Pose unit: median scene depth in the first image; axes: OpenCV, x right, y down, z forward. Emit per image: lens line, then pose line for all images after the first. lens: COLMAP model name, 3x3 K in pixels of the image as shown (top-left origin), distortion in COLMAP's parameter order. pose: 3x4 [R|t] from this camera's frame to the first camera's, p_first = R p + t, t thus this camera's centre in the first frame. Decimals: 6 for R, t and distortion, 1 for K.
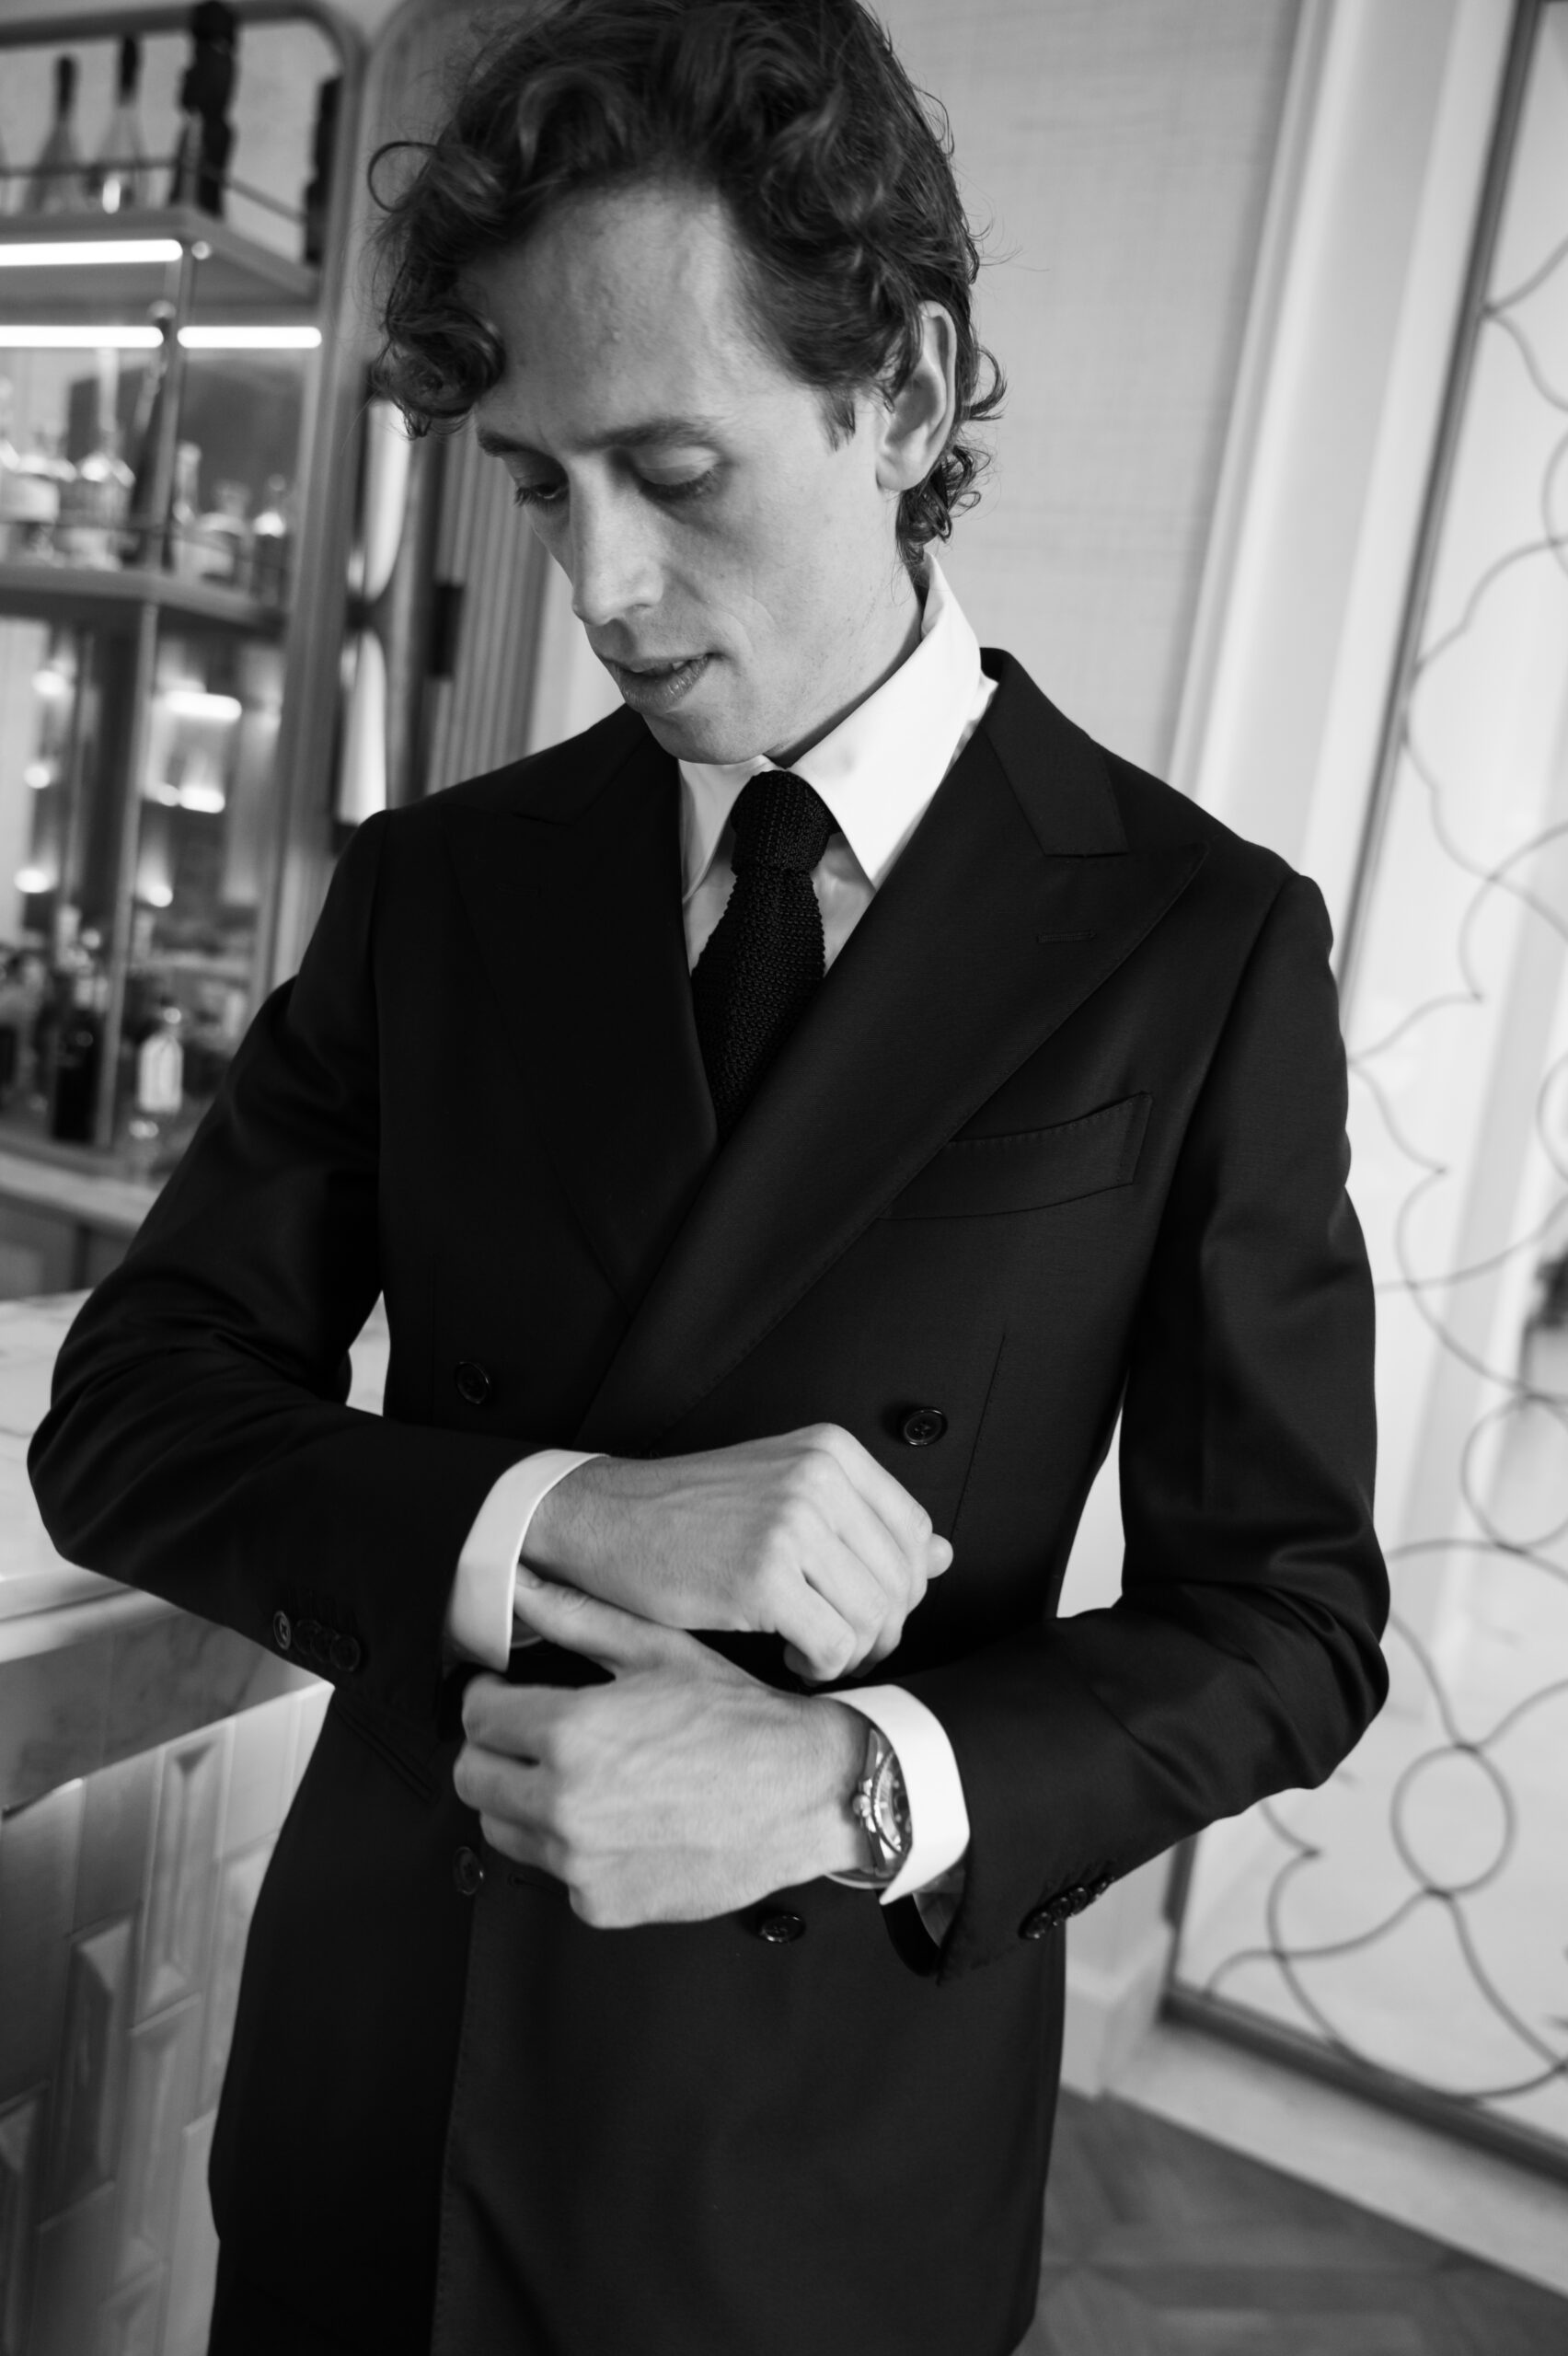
lens RADIAL K [[2026.4, 0, 785.2], [0, 2026.4, 1171.3], [0, 0, 1]] dist [0.008278, -0.000871]
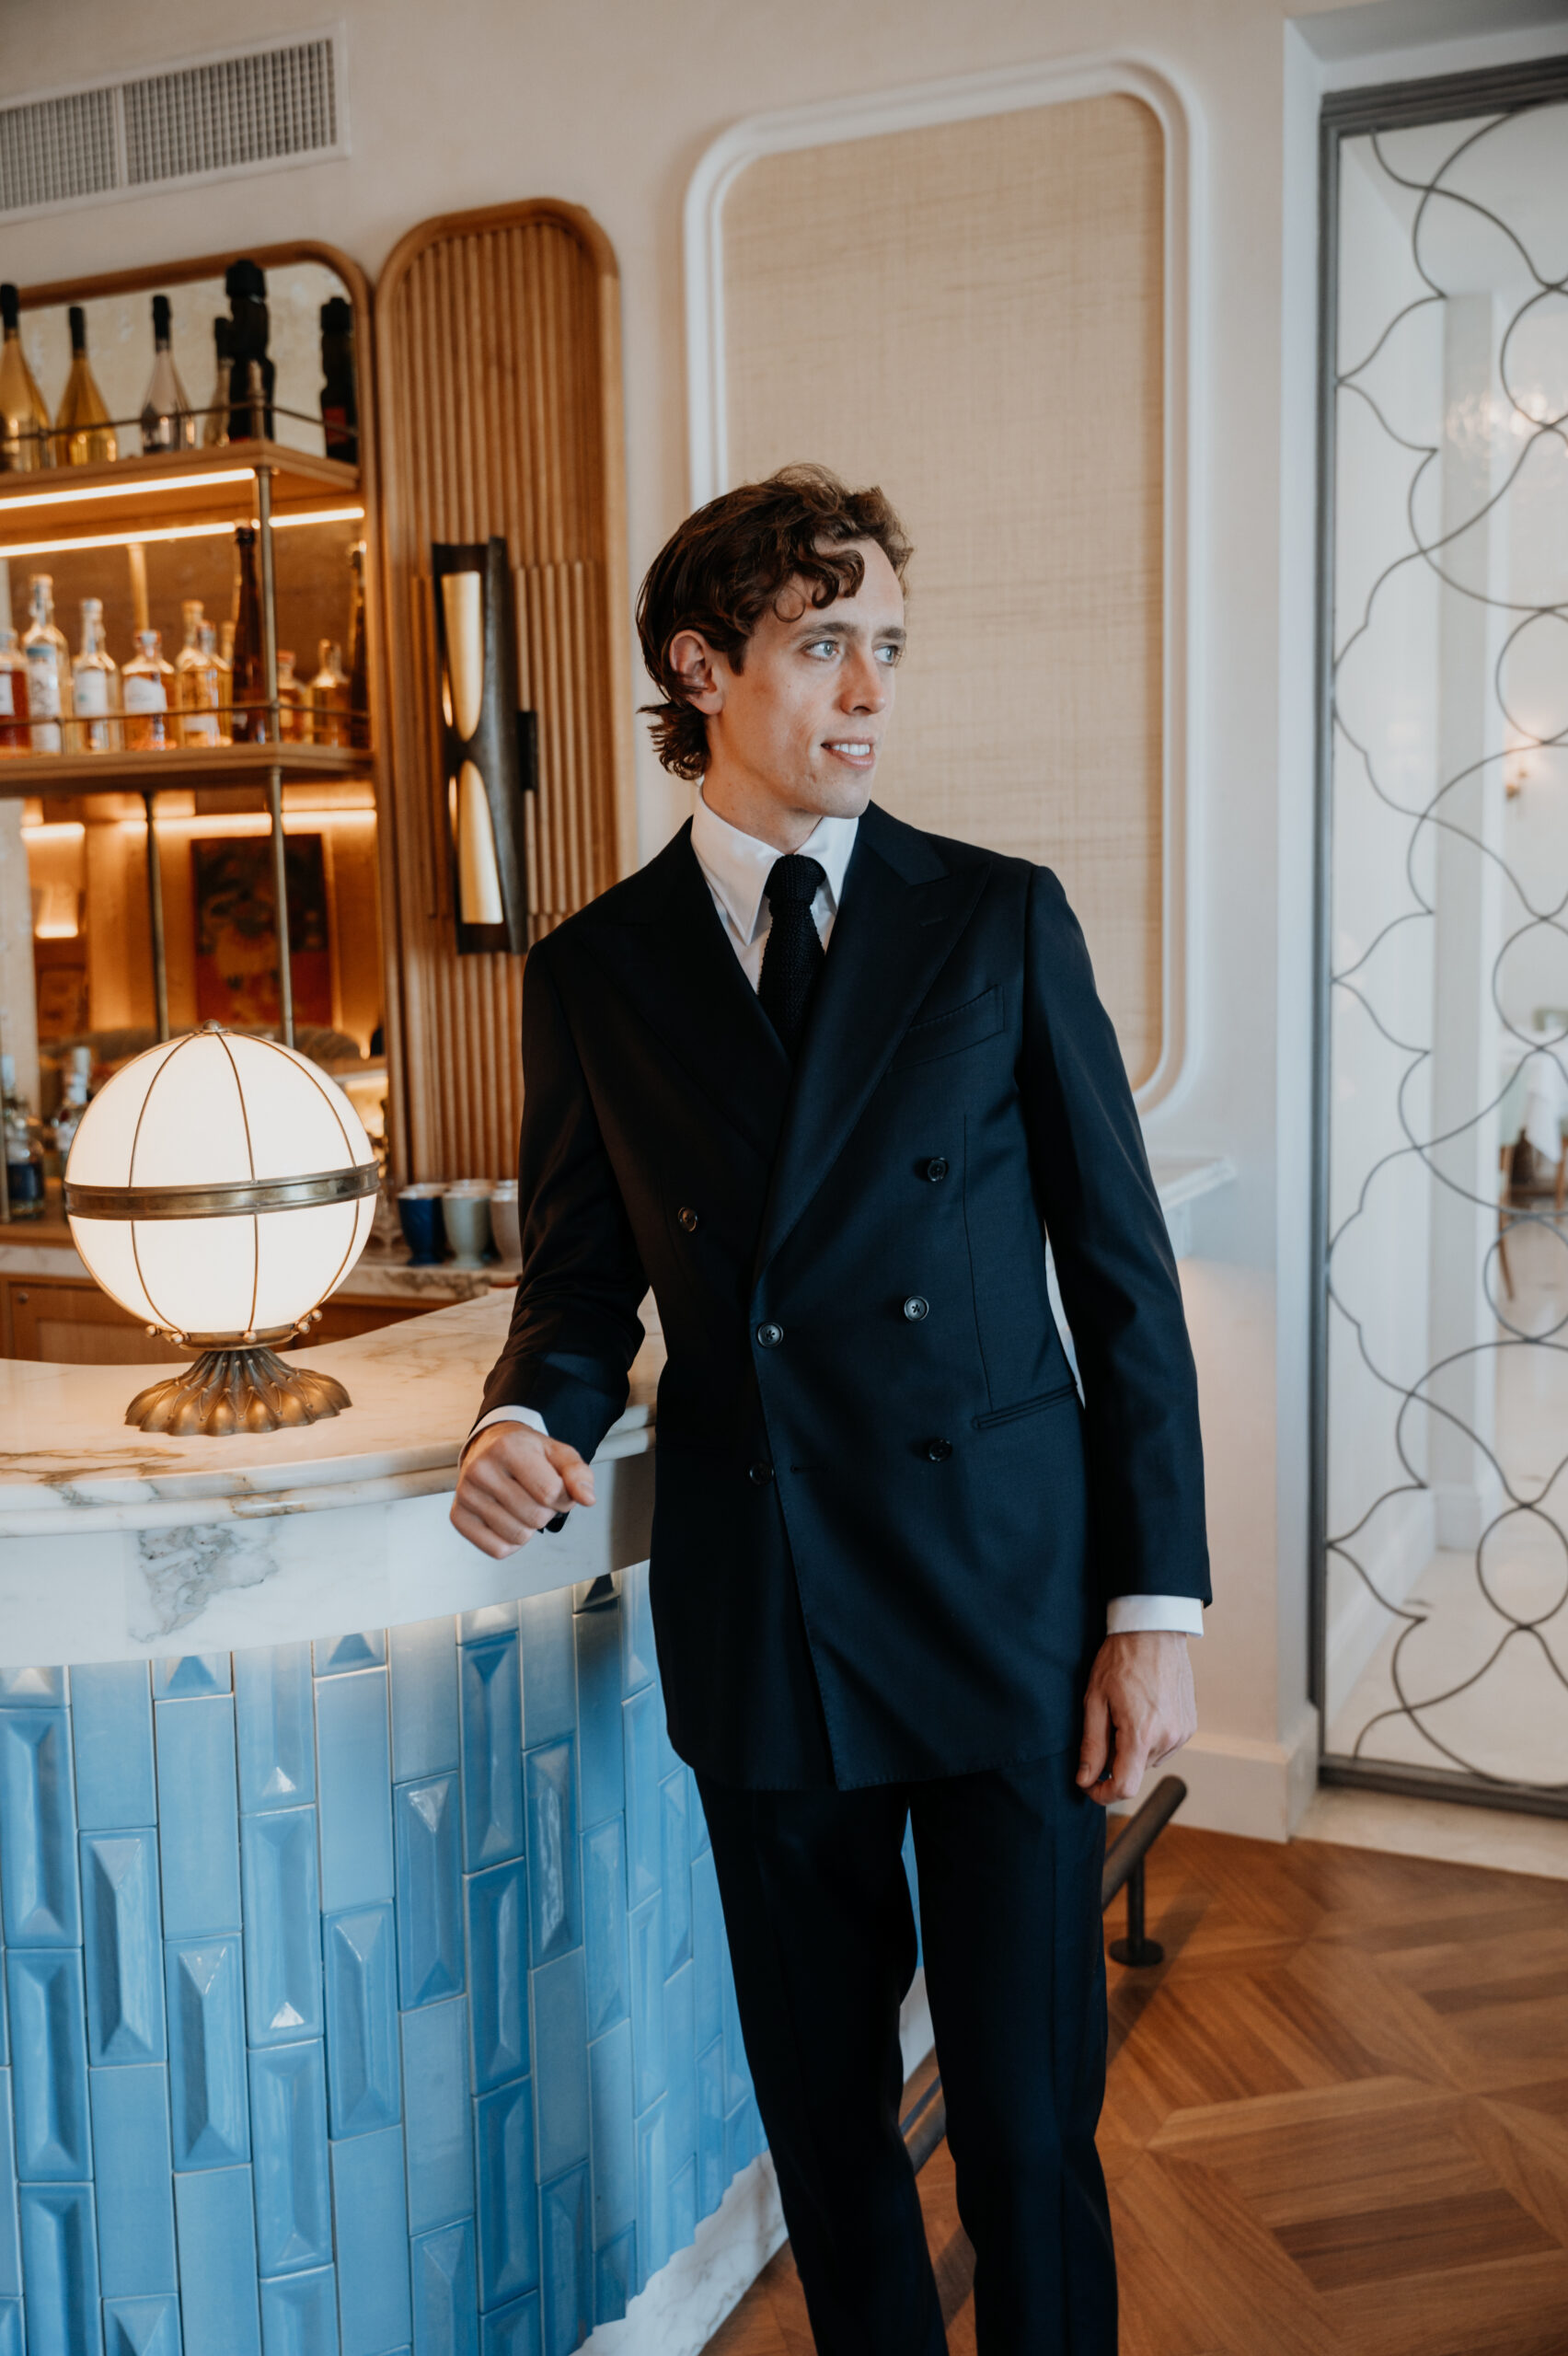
lens RADIAL K [[2281.4, 0, 784.3], [0, 2281.4, 1182.5], [0, 0, 1]] dist [-0.014608, 0.000000]
pose [[0.982757, -0.174236, 0.061889, -0.147416], [0.175254, 0.984457, -0.011389, 0.023117], [-0.058942, 0.022039, 0.998018, -0.335877]]
